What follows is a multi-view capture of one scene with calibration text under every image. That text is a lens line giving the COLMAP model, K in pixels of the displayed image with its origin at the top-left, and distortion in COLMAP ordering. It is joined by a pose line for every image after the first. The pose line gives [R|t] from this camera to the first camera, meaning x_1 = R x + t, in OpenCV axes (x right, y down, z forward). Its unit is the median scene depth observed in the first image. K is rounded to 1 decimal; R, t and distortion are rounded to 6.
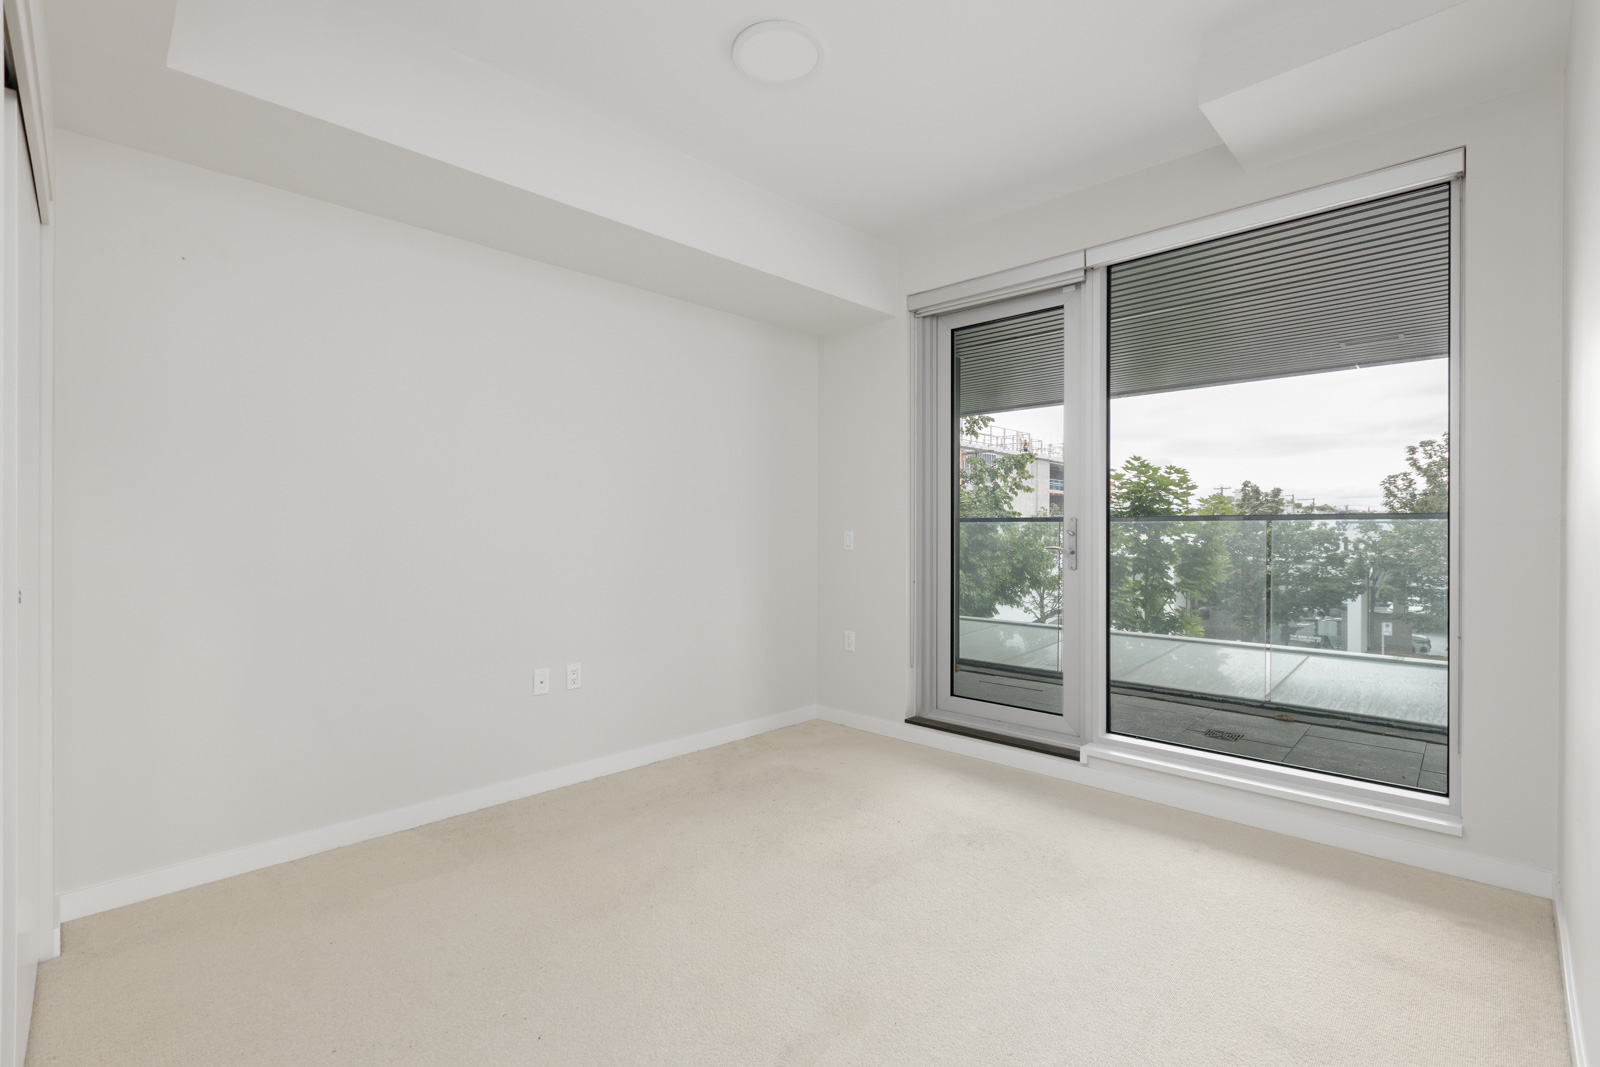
lens RADIAL K [[741.6, 0, 800.0], [0, 741.6, 533.5], [0, 0, 1]] dist [-0.000176, -0.000122]
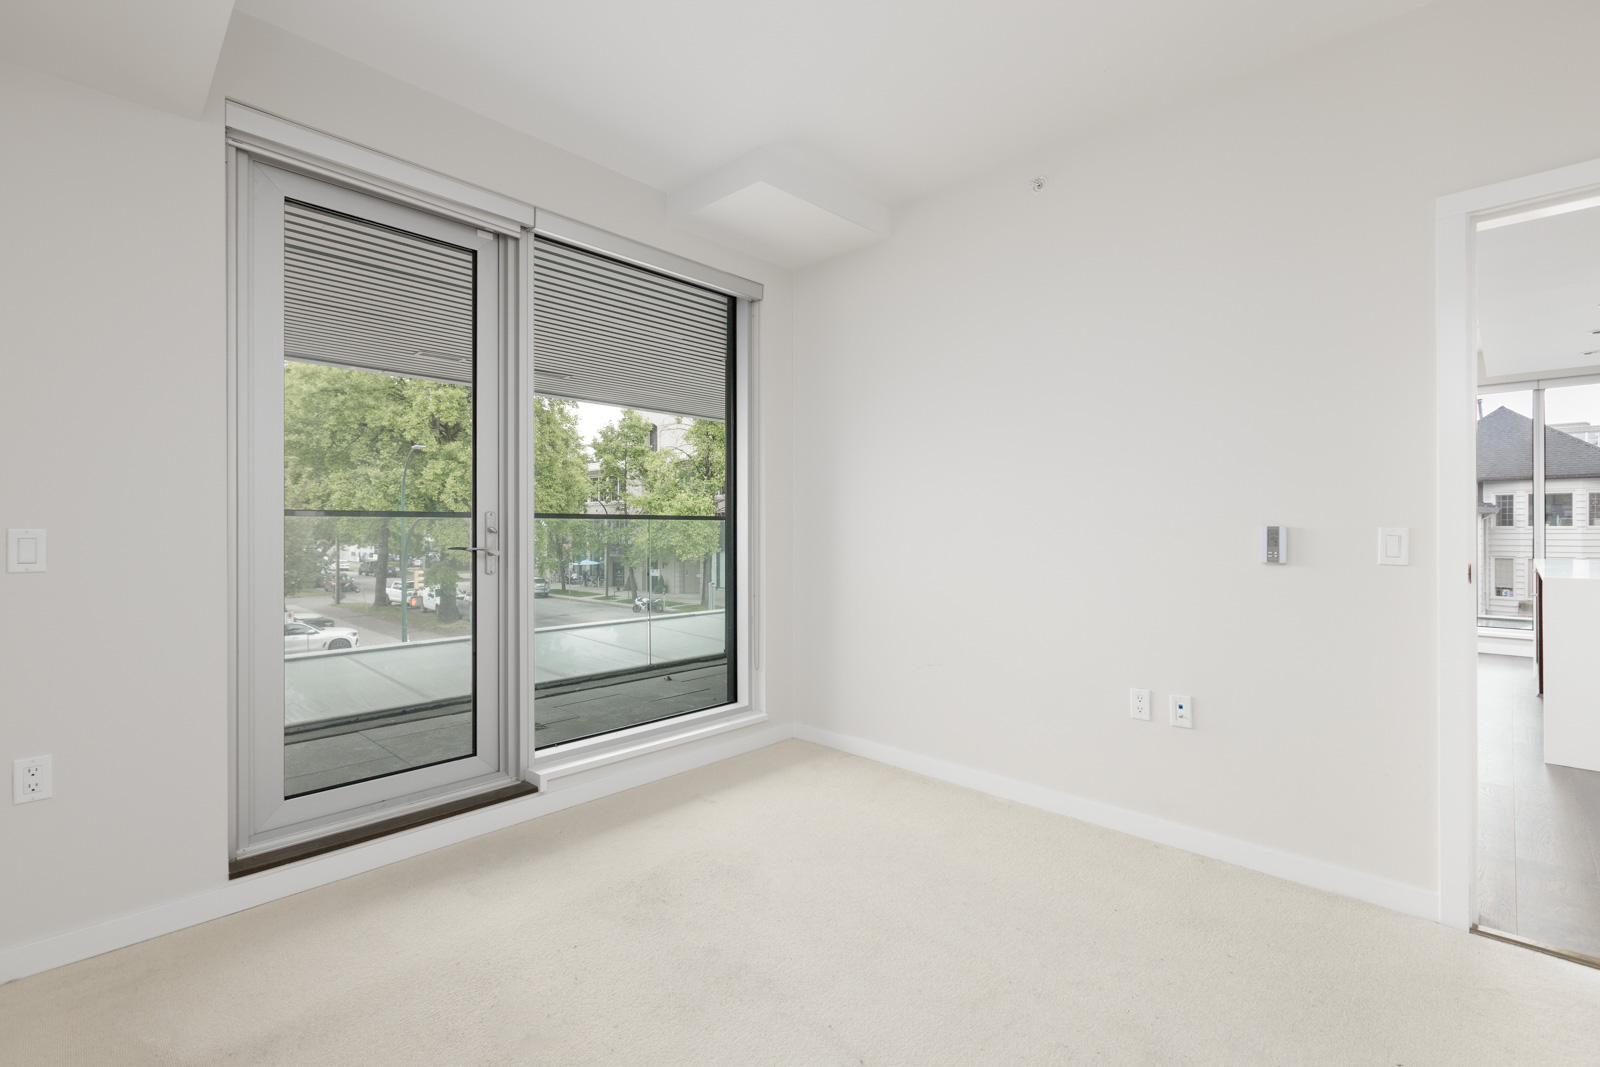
lens RADIAL K [[741.6, 0, 800.0], [0, 741.6, 533.5], [0, 0, 1]] dist [-0.000176, -0.000122]
pose [[-0.054411, -0.007156, 0.998493, -0.498216], [0.001520, 0.999973, 0.007250, -0.003459], [-0.998517, 0.001913, -0.054399, 0.718303]]
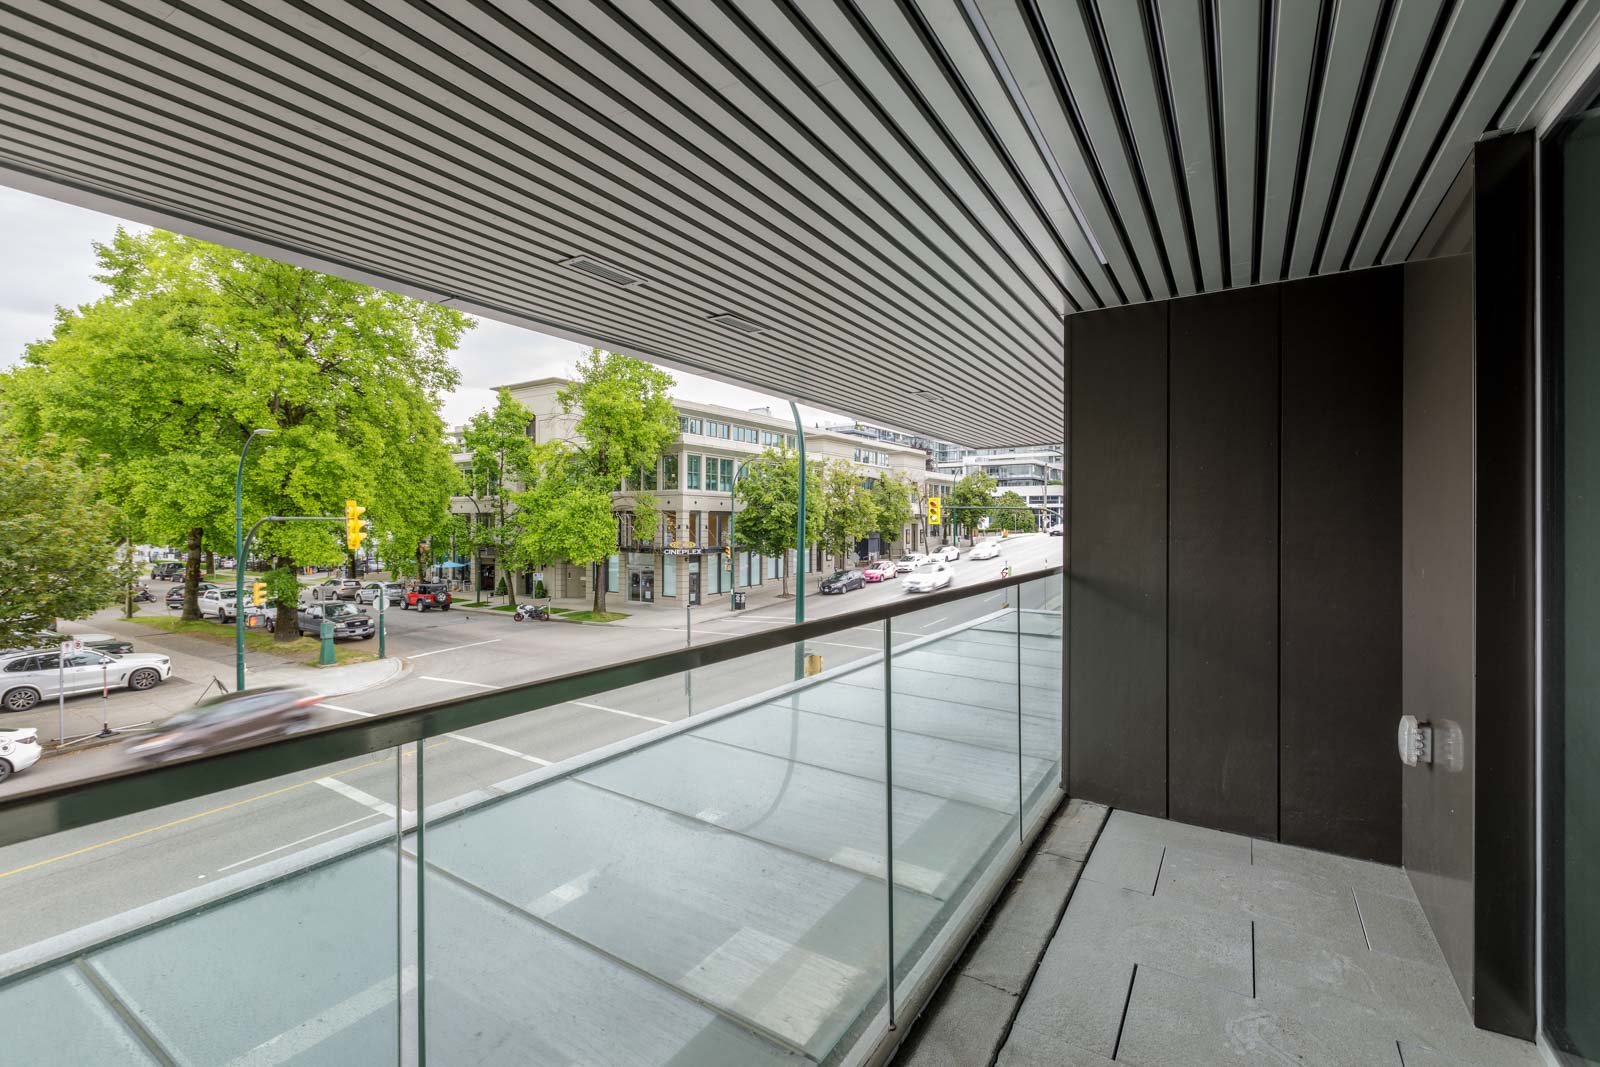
lens RADIAL K [[725.3, 0, 798.3], [0, 725.3, 523.9], [0, 0, 1]] dist [-0.001465, -0.000599]
pose [[-0.255273, -0.001916, 0.966867, -0.421846], [-0.002708, 0.999996, 0.001267, -0.010880], [-0.966865, -0.002295, -0.255277, 0.783992]]
